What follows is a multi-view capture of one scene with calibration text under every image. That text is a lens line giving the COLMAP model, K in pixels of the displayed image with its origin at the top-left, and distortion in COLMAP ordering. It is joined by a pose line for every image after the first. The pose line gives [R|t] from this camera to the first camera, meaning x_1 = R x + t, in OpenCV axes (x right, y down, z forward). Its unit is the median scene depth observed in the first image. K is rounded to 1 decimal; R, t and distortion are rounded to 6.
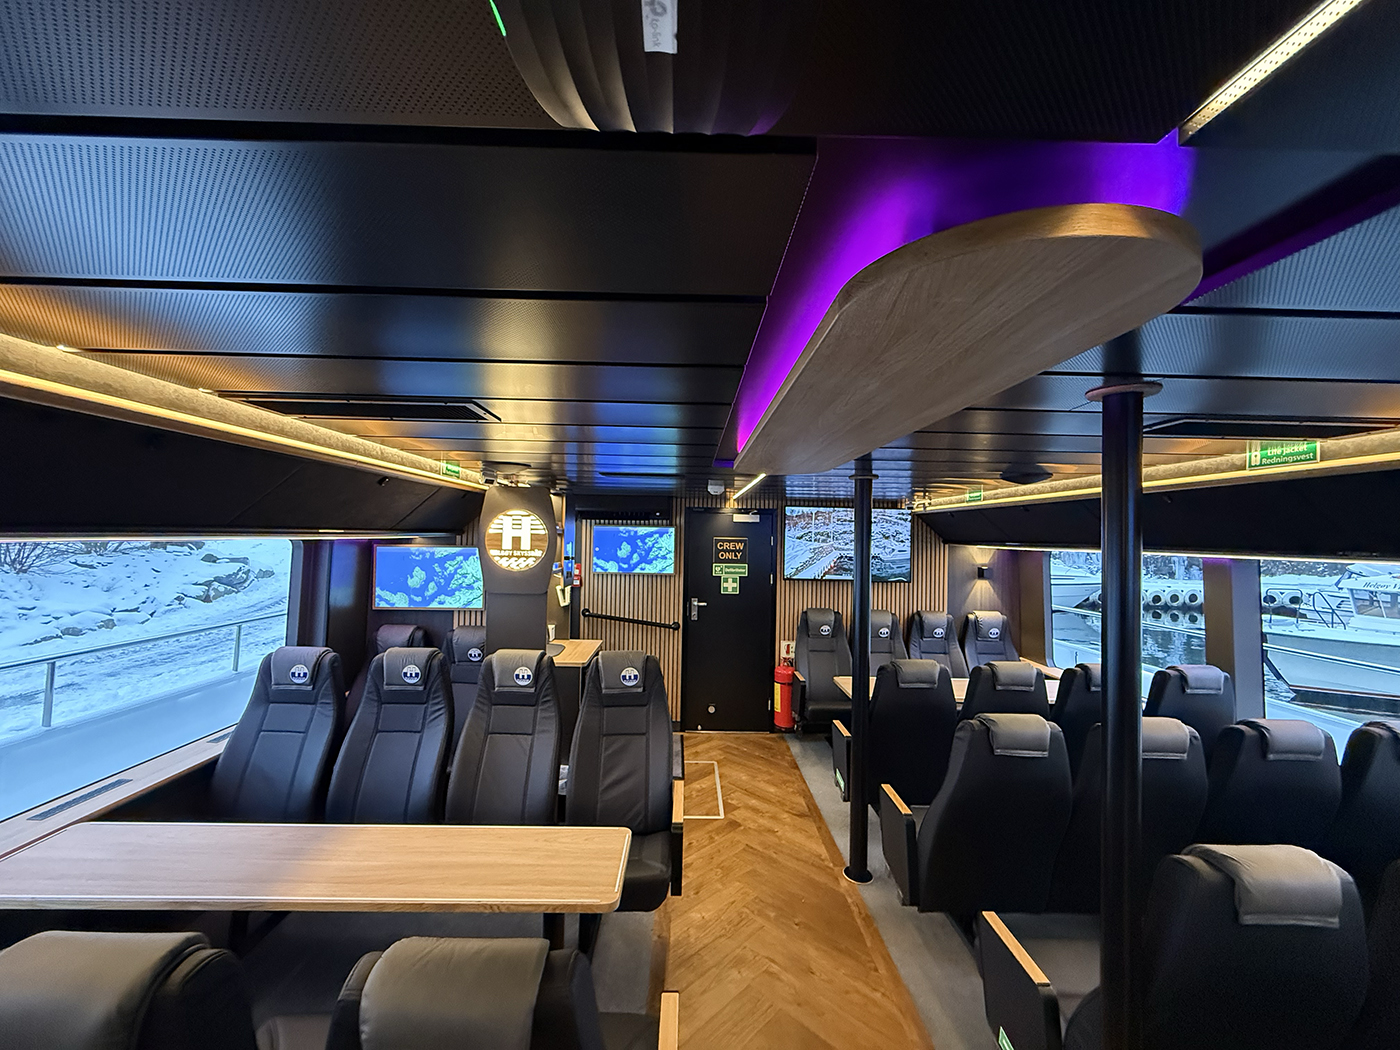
lens RADIAL K [[559.5, 0, 697.2], [0, 559.5, 524.7], [0, 0, 1]] dist [0.002756, 0.000578]
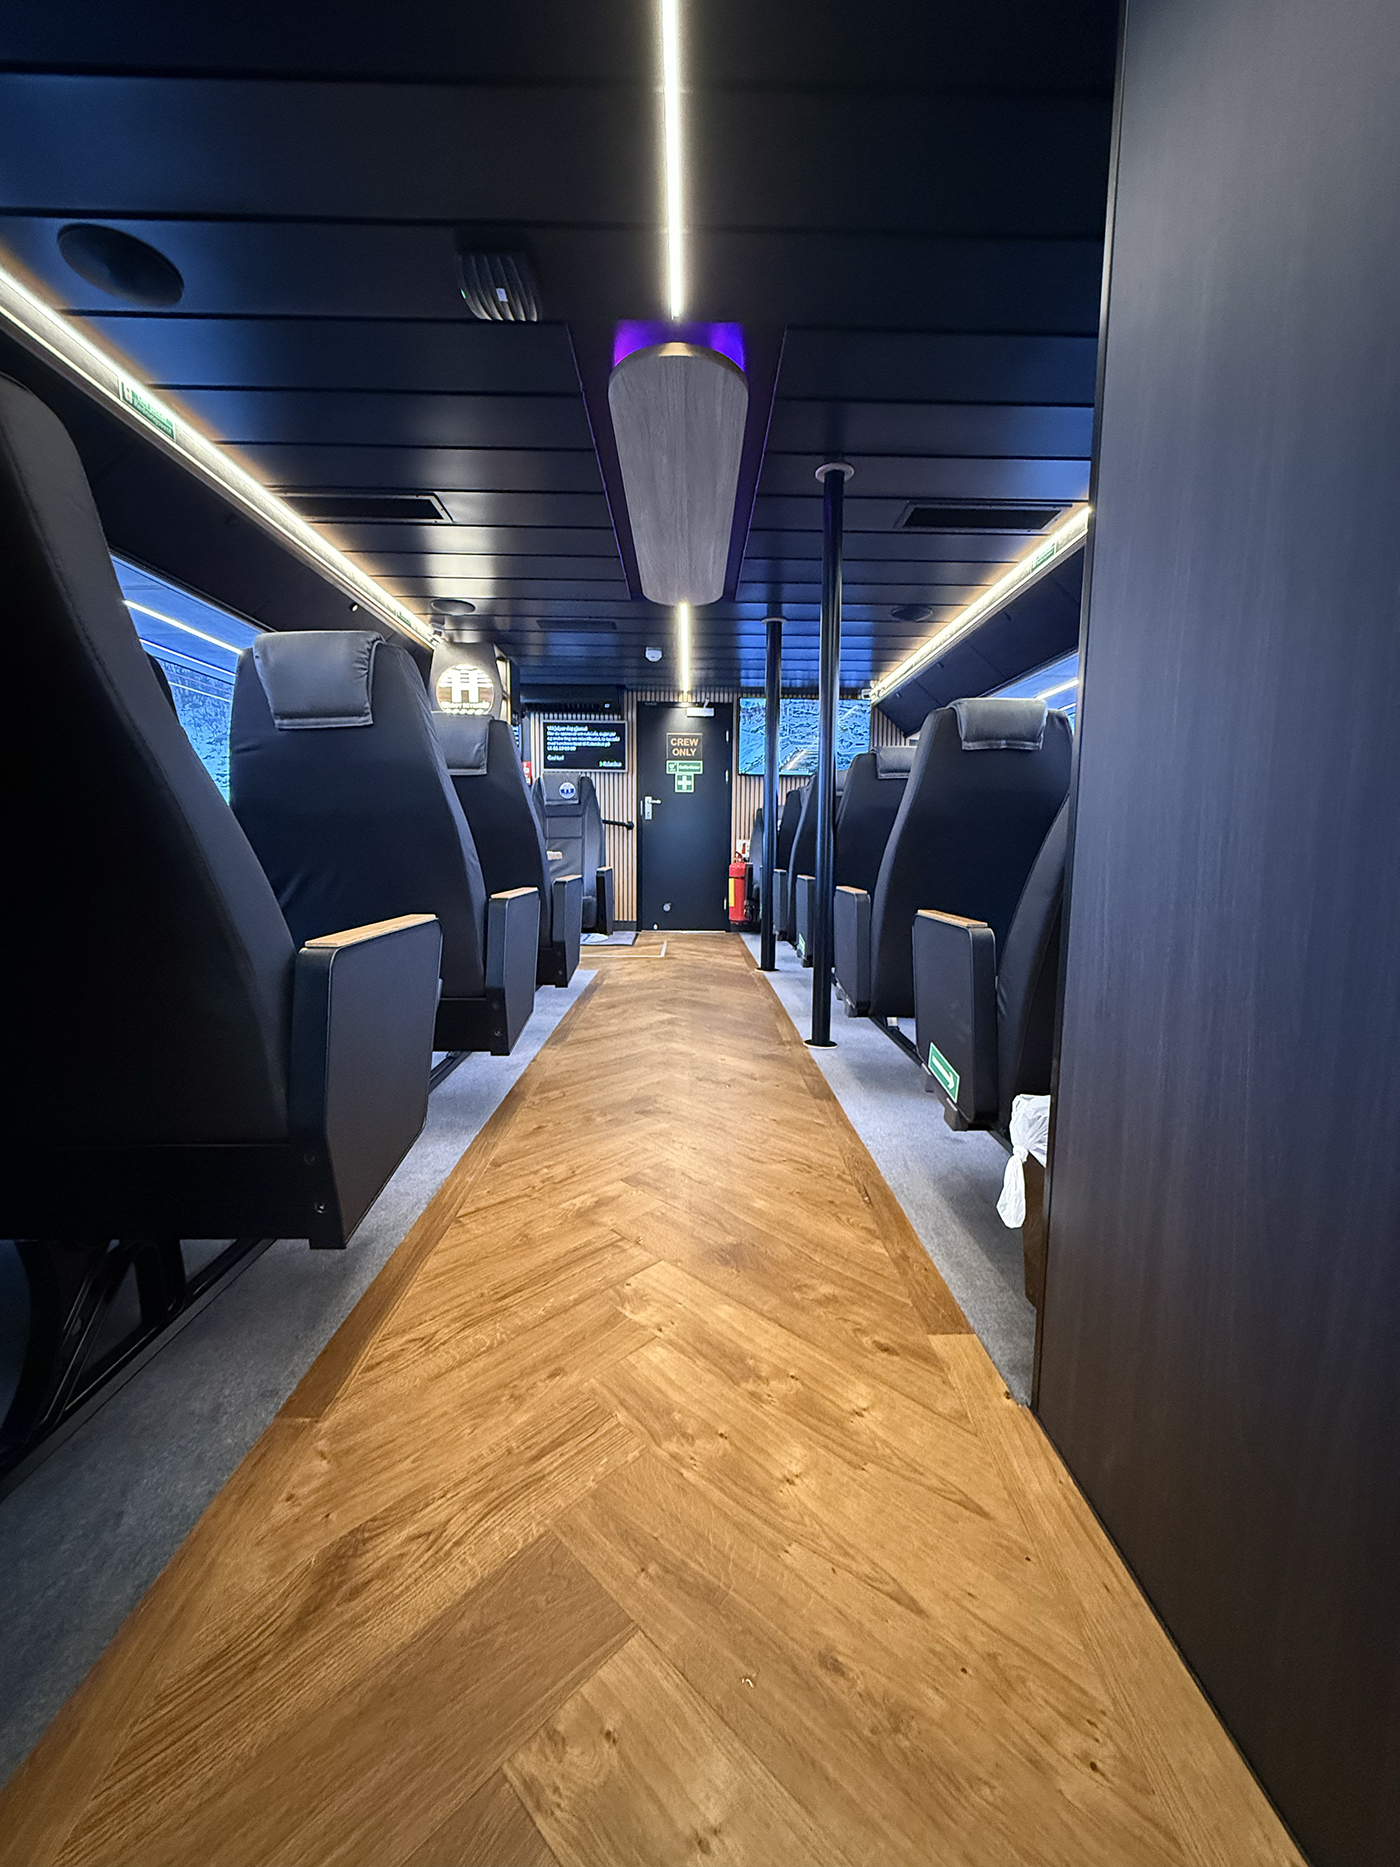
lens RADIAL K [[746.2, 0, 699.8], [0, 746.2, 931.1], [0, 0, 1]] dist [0.002756, 0.000578]
pose [[0.999935, -0.011000, -0.003108, 0.087663], [0.011309, 0.991586, 0.128953, 0.198496], [0.001663, -0.128980, 0.991646, -0.328422]]
